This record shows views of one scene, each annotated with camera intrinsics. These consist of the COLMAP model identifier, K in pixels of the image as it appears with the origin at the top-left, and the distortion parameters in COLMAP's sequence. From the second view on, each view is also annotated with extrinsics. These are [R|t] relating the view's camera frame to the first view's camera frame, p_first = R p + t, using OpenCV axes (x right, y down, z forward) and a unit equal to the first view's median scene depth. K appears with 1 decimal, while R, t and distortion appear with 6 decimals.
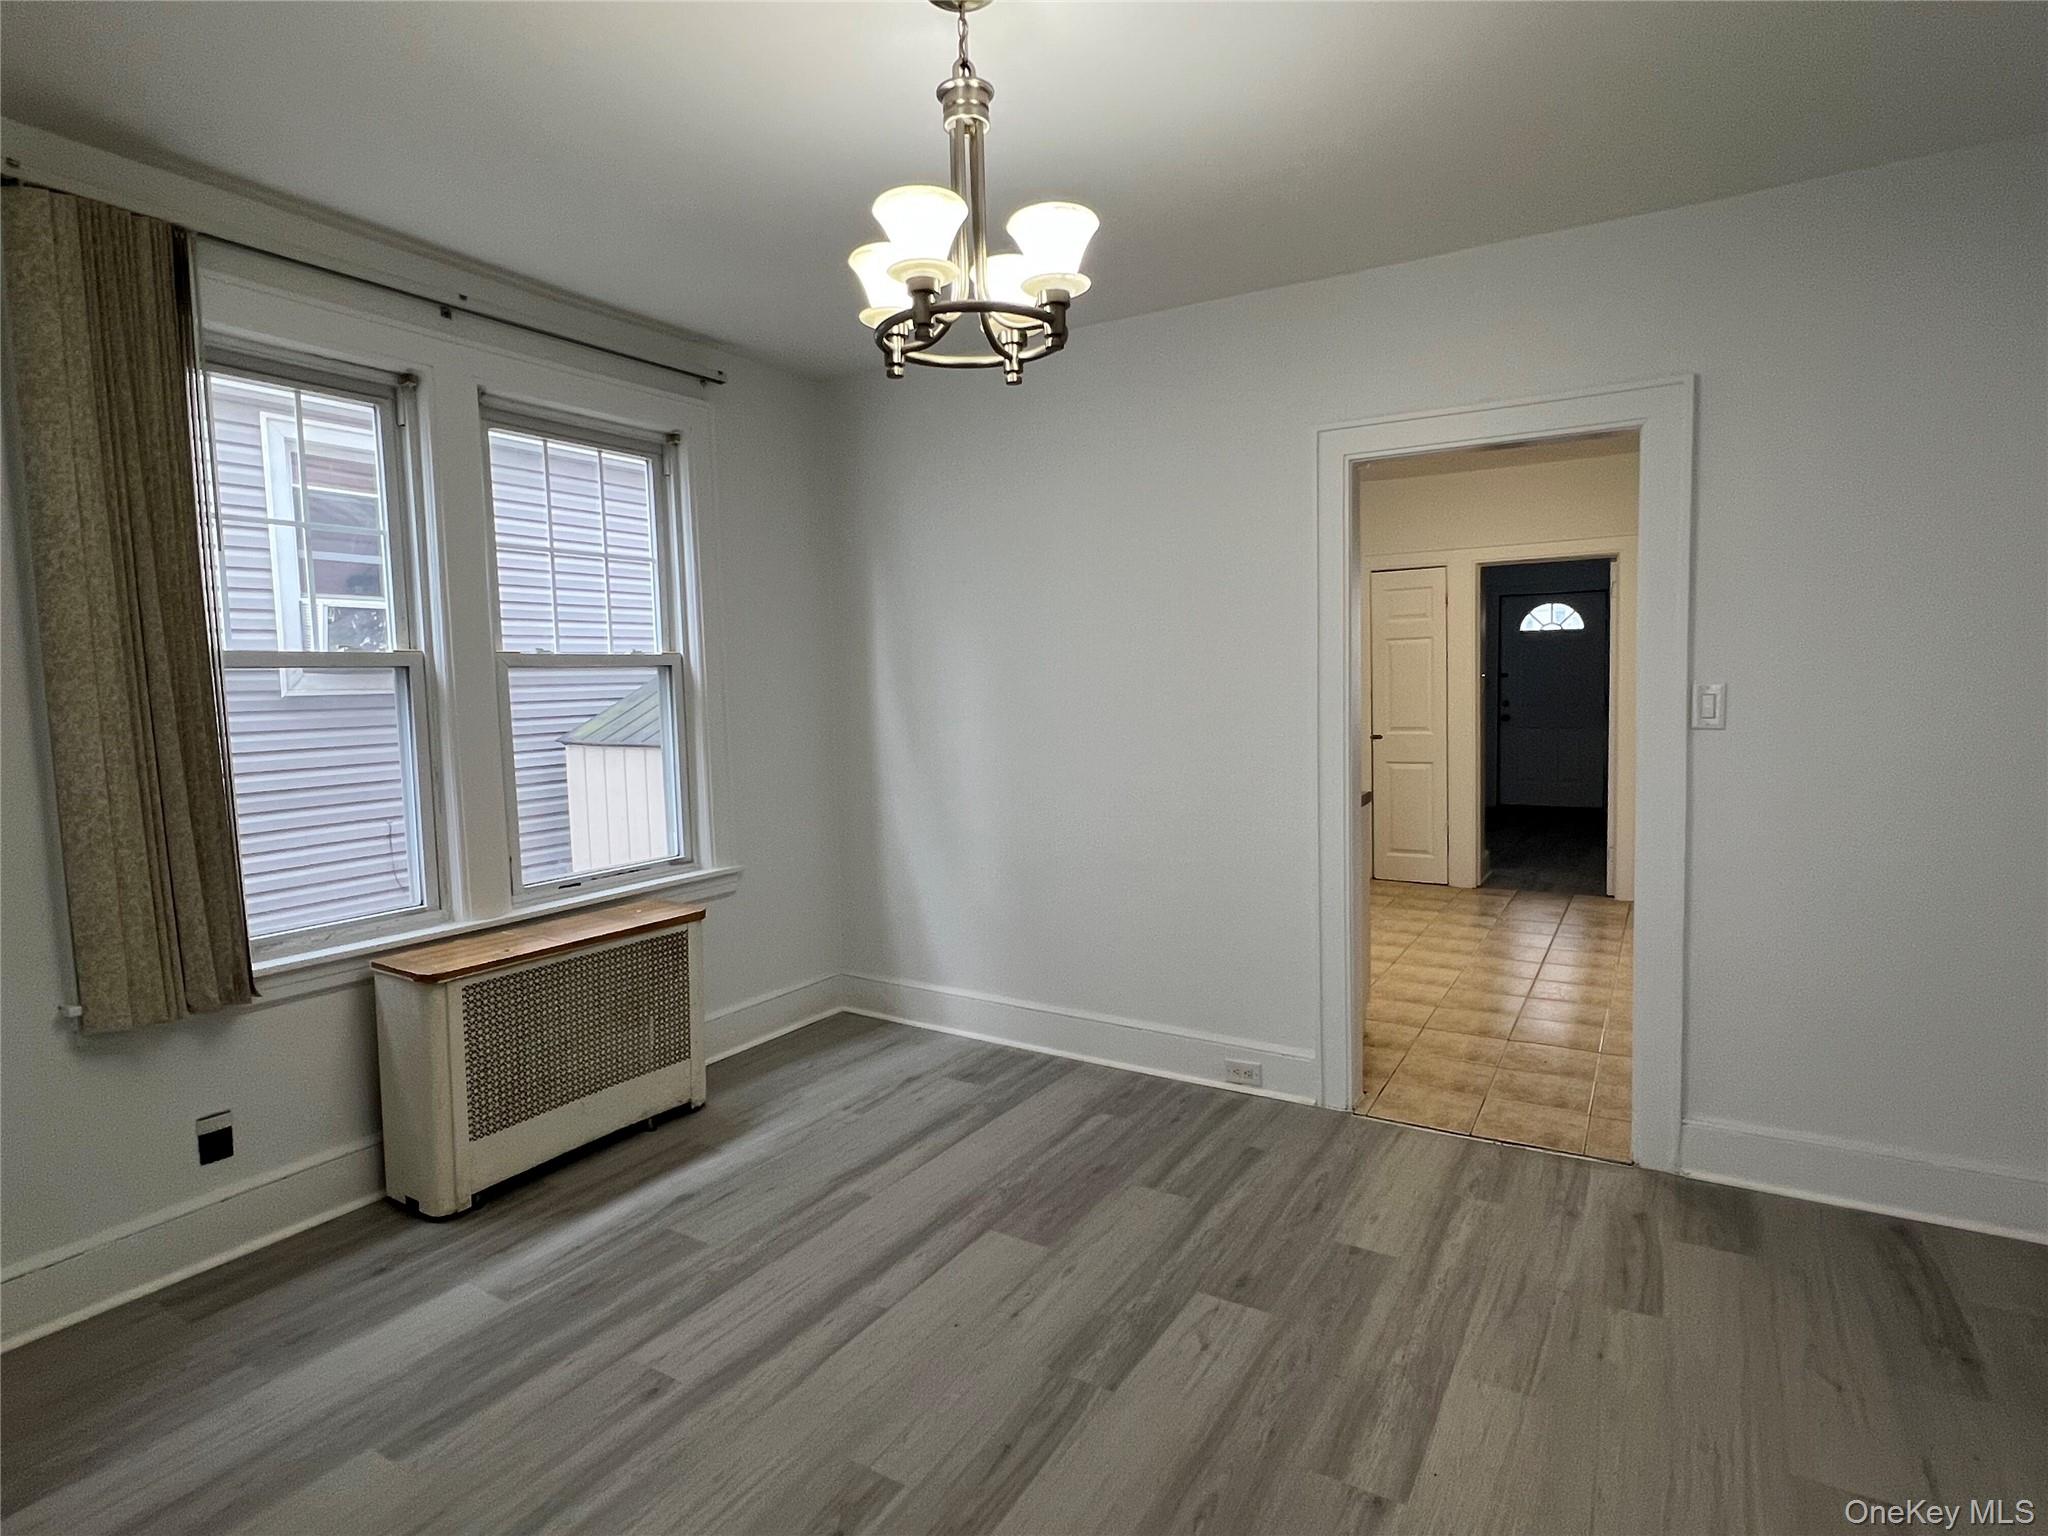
lens RADIAL K [[1103.2, 0, 1020.1], [0, 1103.2, 771.9], [0, 0, 1]] dist [0.001455, -0.000809]
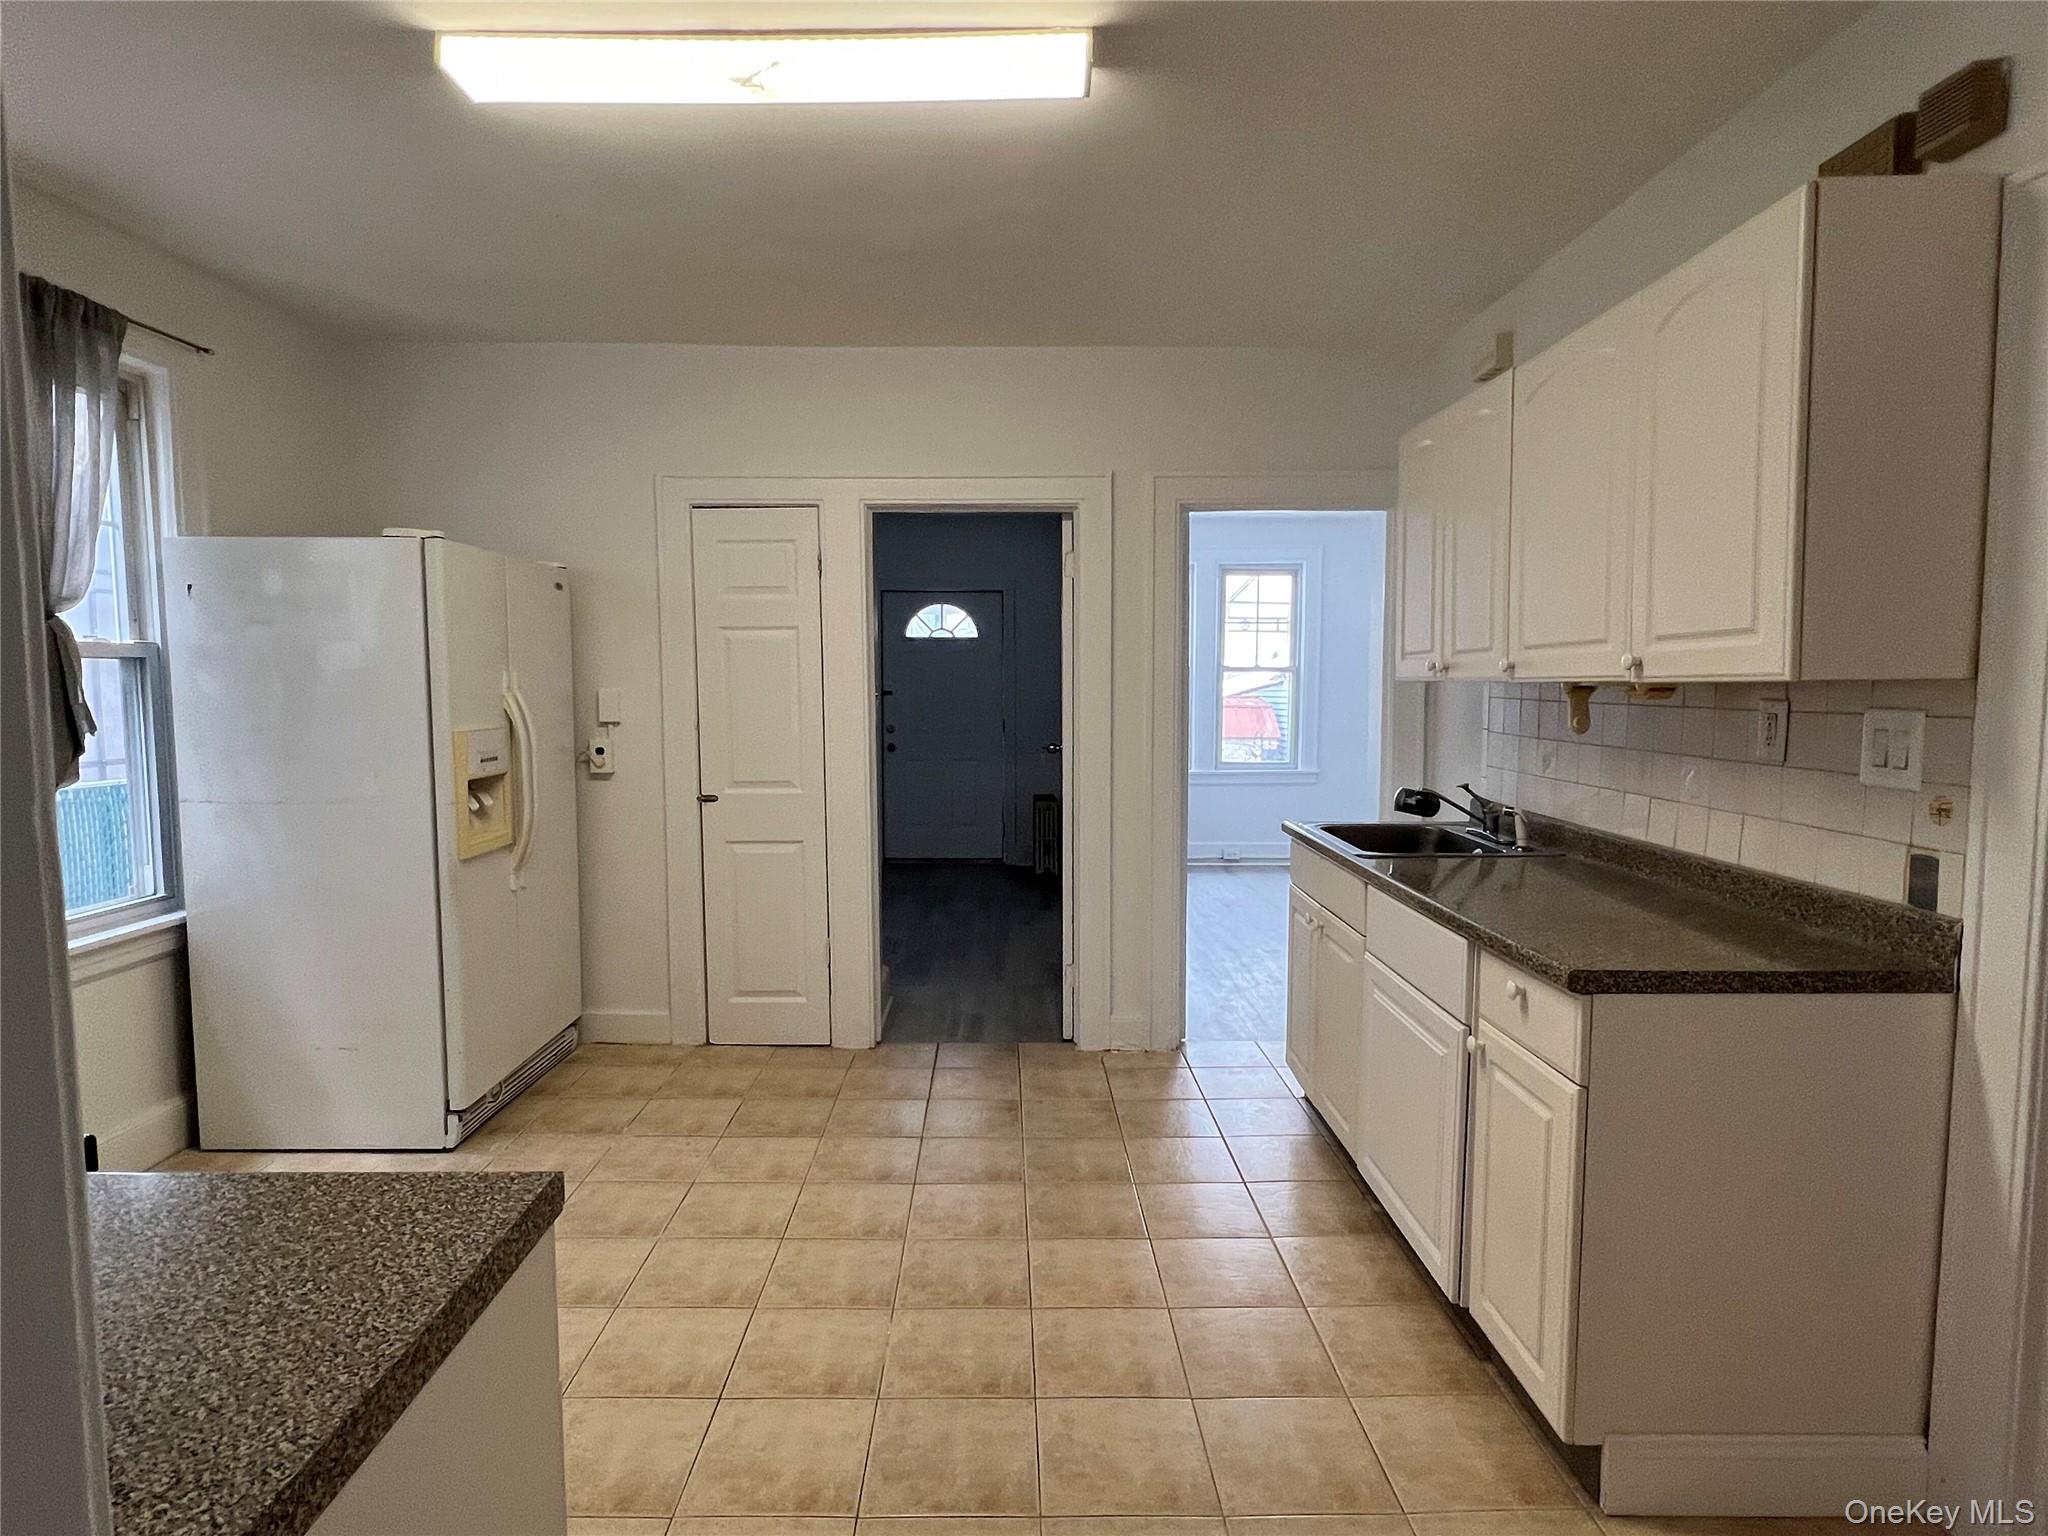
lens RADIAL K [[1103.2, 0, 1009.1], [0, 1103.2, 761.5], [0, 0, 1]] dist [0.001455, -0.000809]
pose [[0.856225, -0.009873, 0.516509, 0.036232], [0.020178, 0.999694, -0.014340, -0.008678], [-0.516209, 0.022701, 0.856162, 0.096077]]
